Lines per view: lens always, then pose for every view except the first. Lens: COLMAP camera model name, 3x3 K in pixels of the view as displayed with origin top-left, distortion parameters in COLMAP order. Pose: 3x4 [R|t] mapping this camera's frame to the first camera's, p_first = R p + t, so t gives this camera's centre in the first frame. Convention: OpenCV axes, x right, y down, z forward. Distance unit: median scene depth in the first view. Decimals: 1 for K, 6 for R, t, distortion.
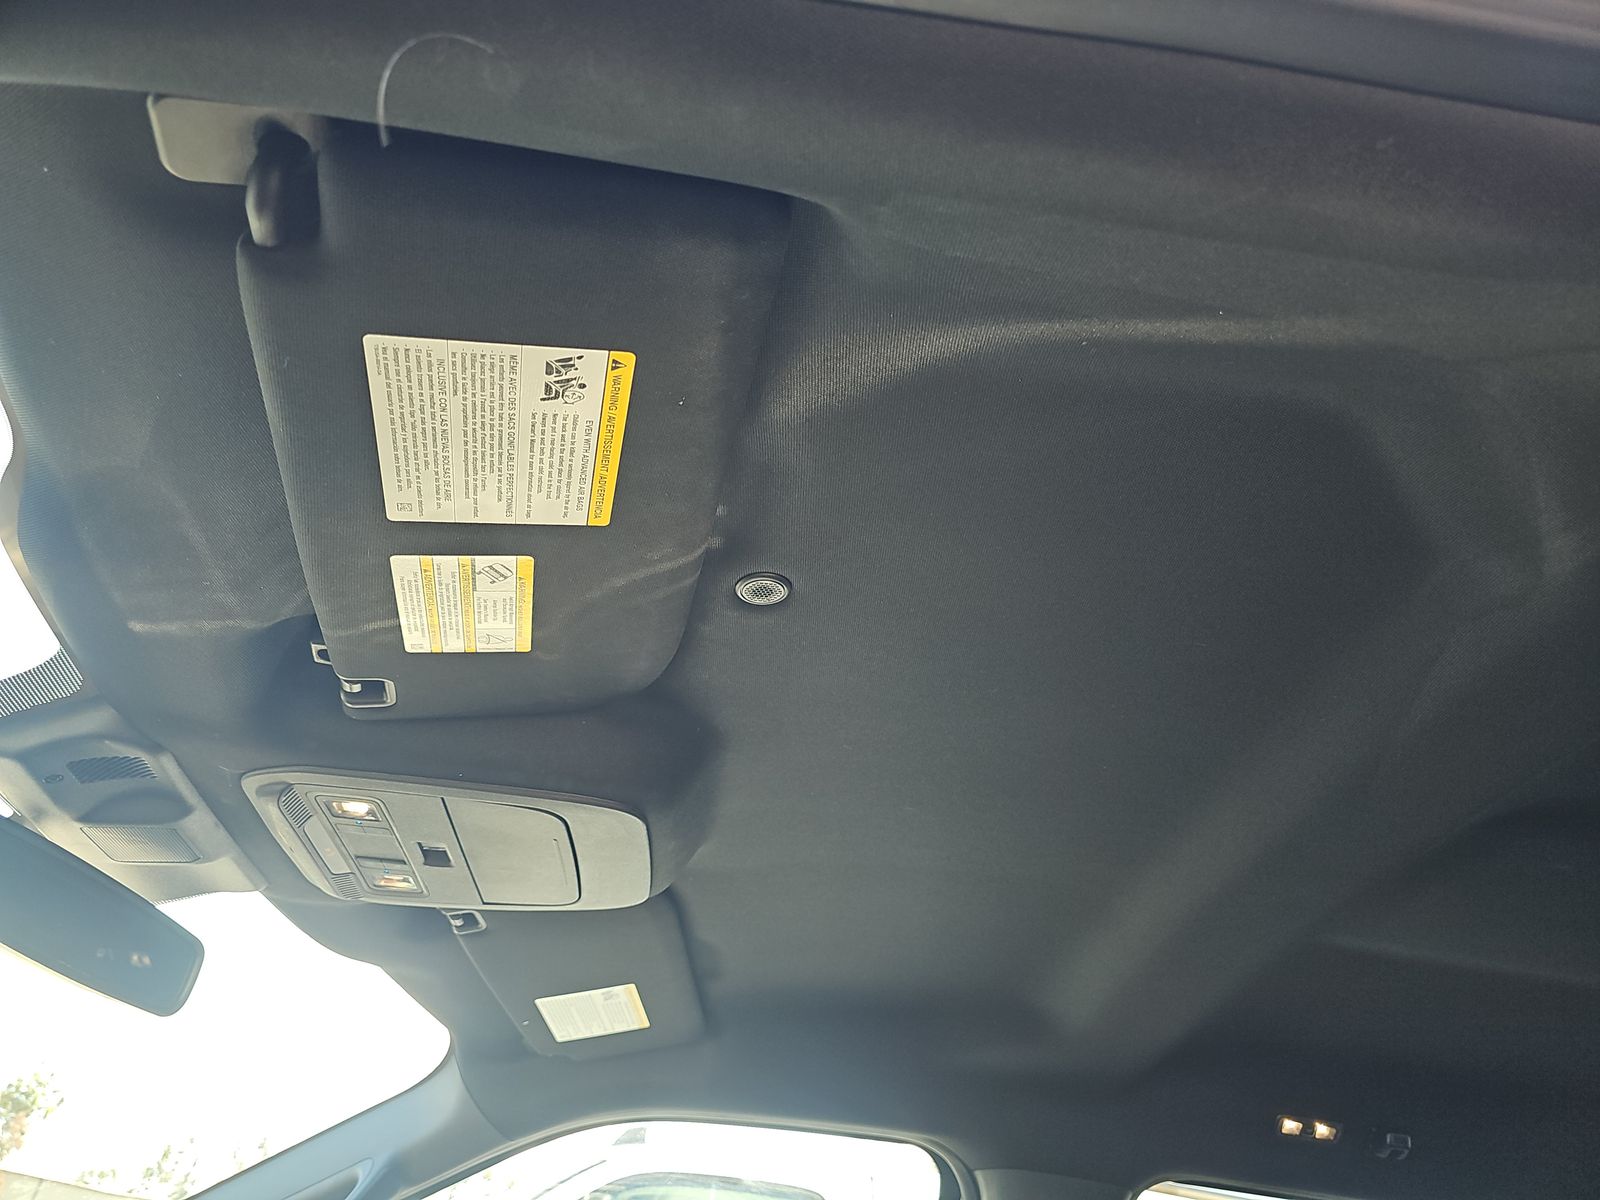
lens RADIAL K [[1088.3, 0, 800.0], [0, 1088.3, 600.0], [0, 0, 1]] dist [0.056861, -0.077480]
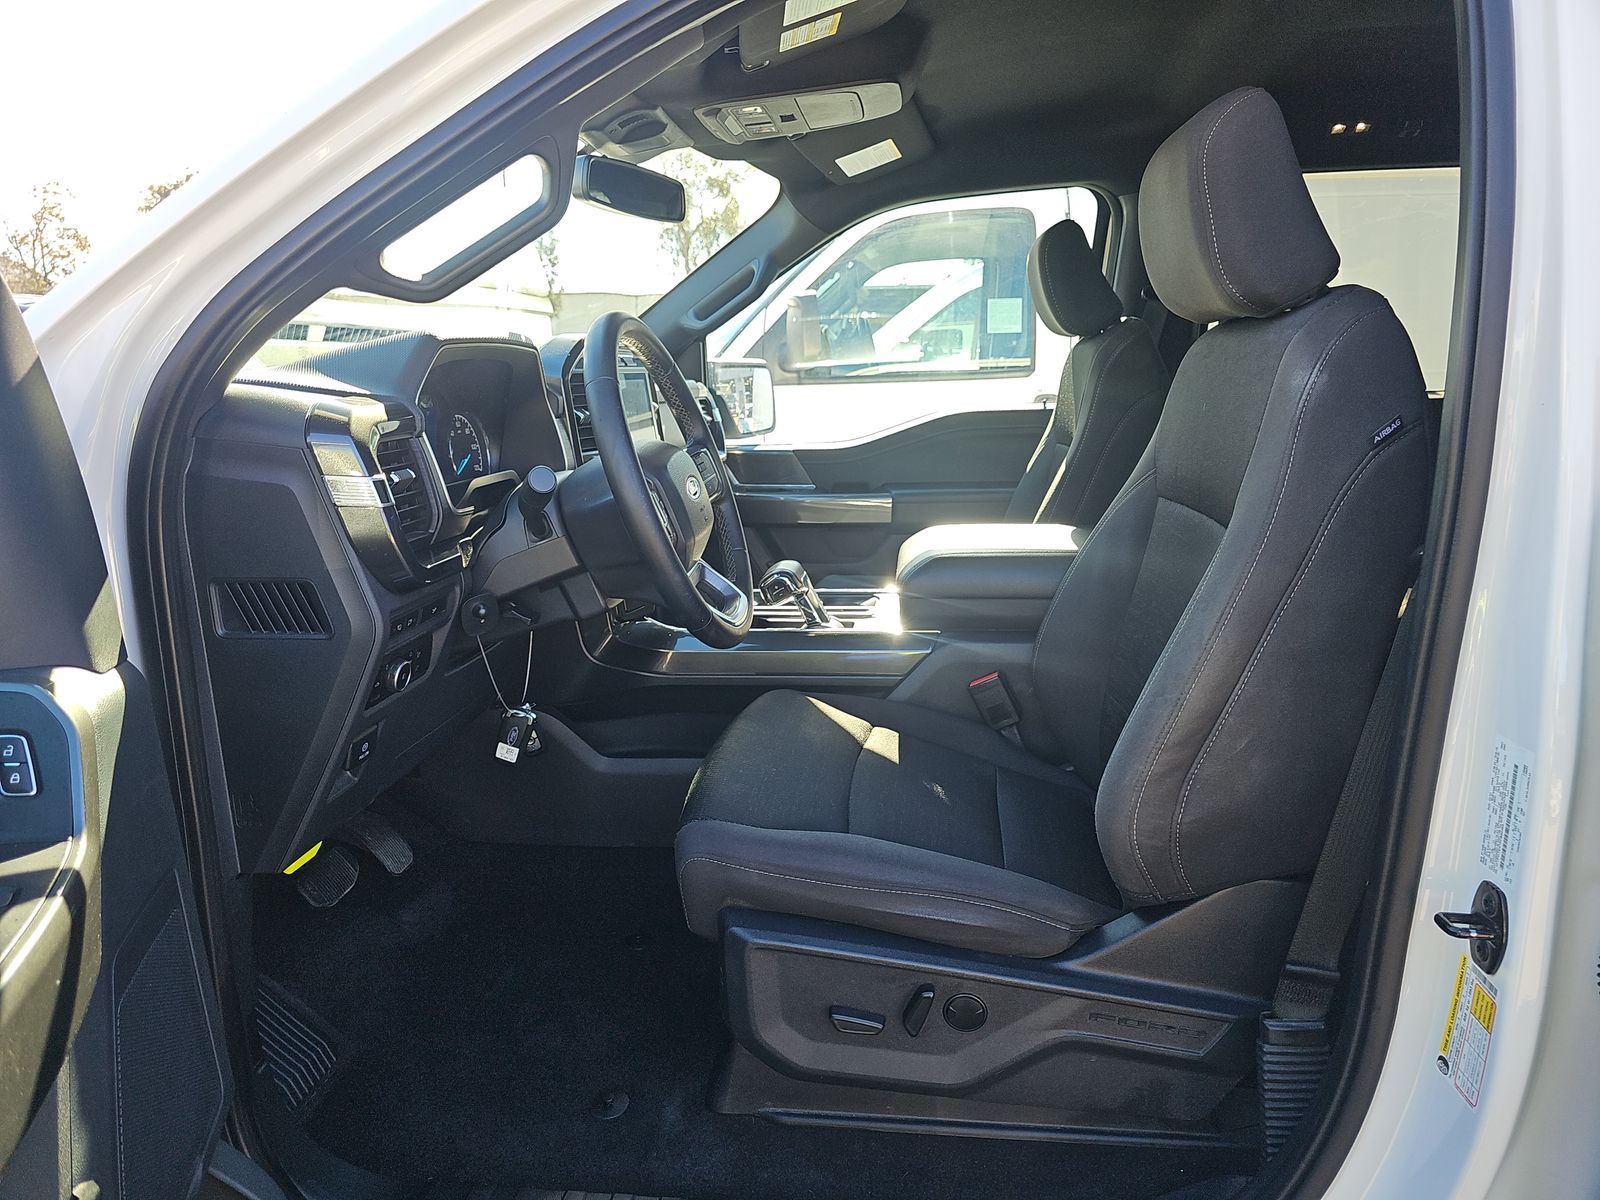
lens RADIAL K [[1102.4, 0, 800.0], [0, 1102.4, 600.0], [0, 0, 1]] dist [0.037787, -0.085420]
pose [[0.967241, -0.105286, -0.230998, 0.030882], [0.242018, 0.657125, 0.713873, -0.476873], [0.076634, -0.746392, 0.661079, -0.718597]]
